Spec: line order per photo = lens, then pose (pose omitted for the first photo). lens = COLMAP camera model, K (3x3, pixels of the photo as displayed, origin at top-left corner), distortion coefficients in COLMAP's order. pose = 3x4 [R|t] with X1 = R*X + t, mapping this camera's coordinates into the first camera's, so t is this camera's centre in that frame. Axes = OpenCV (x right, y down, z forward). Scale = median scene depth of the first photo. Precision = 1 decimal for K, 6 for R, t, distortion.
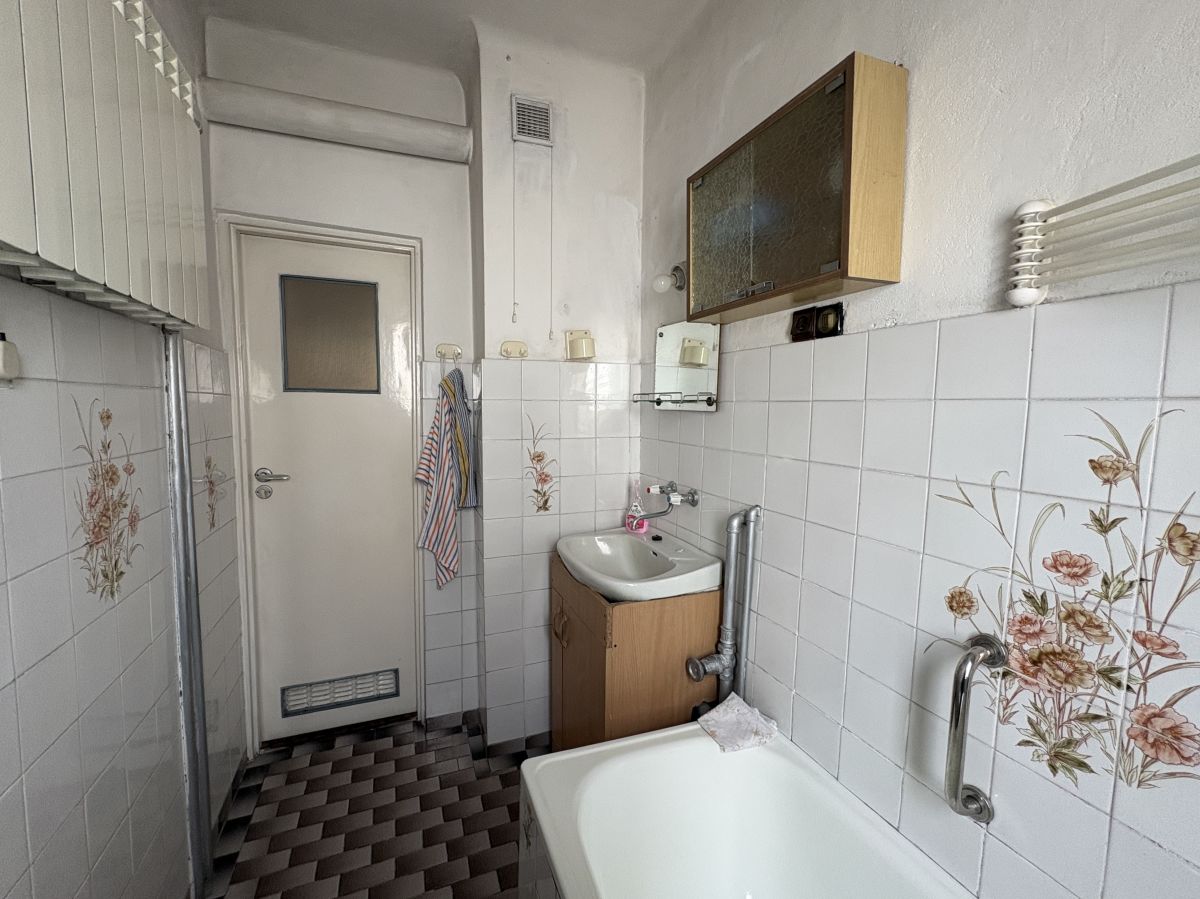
lens RADIAL K [[482.6, 0, 594.8], [0, 482.6, 446.1], [0, 0, 1]] dist [0.003049, 0.000575]
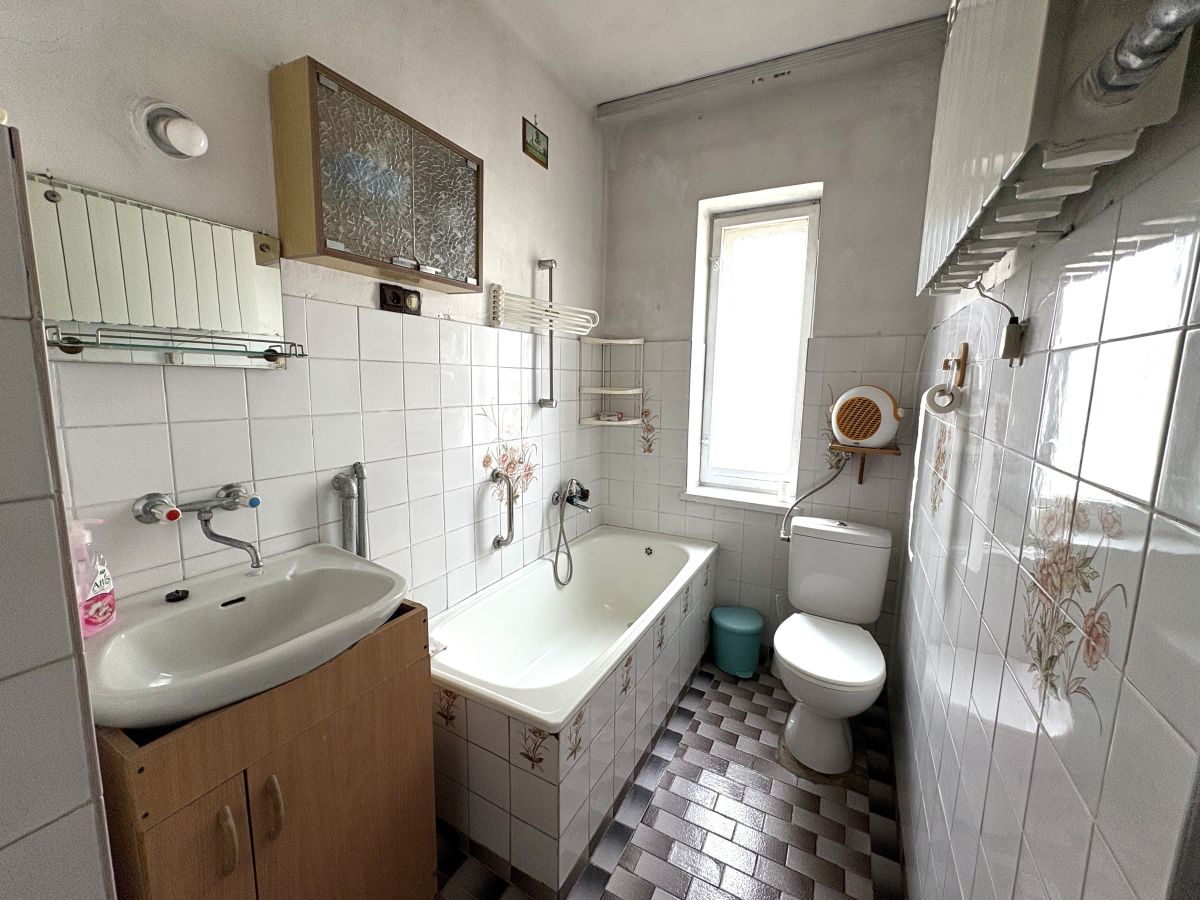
lens RADIAL K [[482.6, 0, 595.3], [0, 482.6, 448.9], [0, 0, 1]] dist [0.003049, 0.000575]
pose [[-0.622321, -0.141666, 0.769836, -1.173041], [0.031088, 0.978237, 0.205147, -0.154054], [-0.782144, 0.151600, -0.604374, 1.883229]]
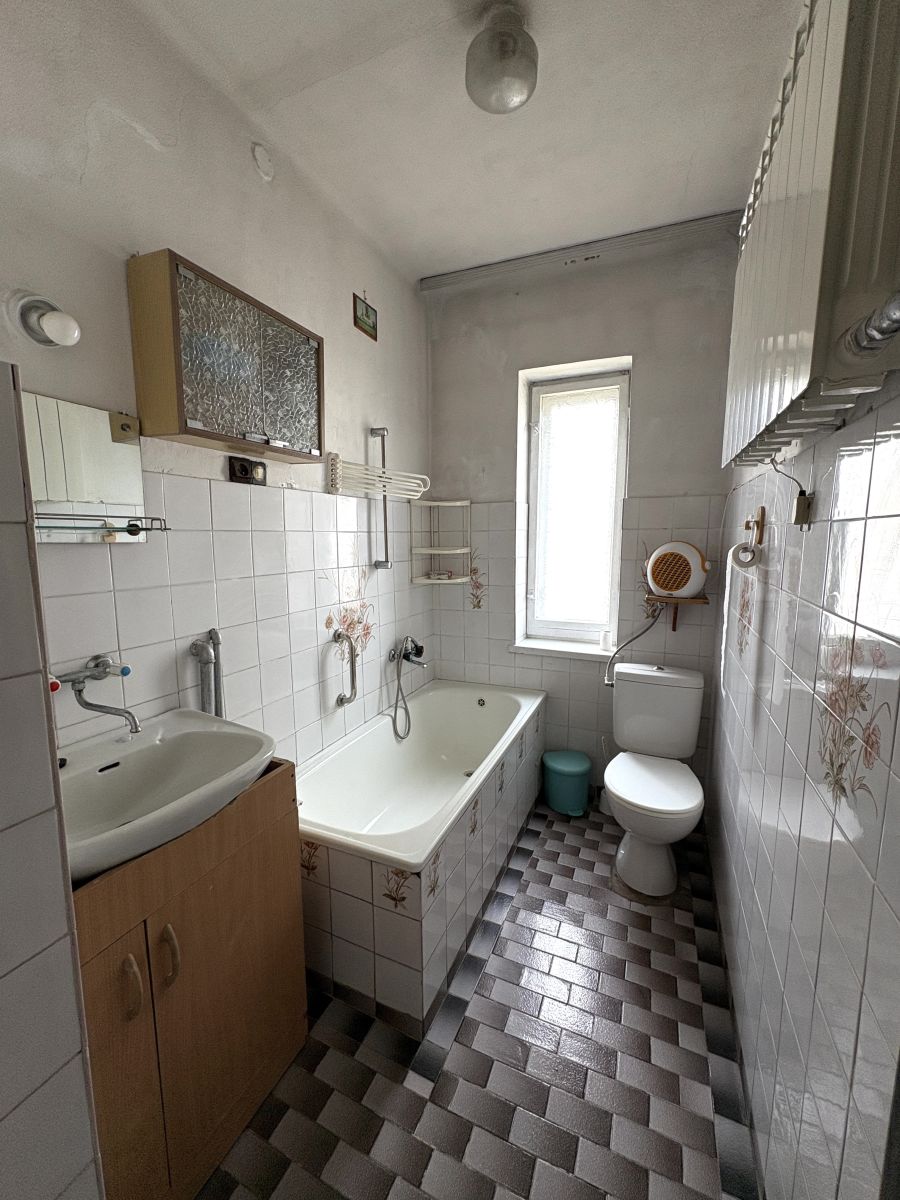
lens RADIAL K [[482.6, 0, 446.6], [0, 482.6, 601.2], [0, 0, 1]] dist [0.003049, 0.000575]
pose [[-0.684139, -0.116180, 0.720039, -1.194825], [0.047120, 0.978129, 0.202594, -0.197792], [-0.727828, 0.172531, -0.663702, 2.037036]]
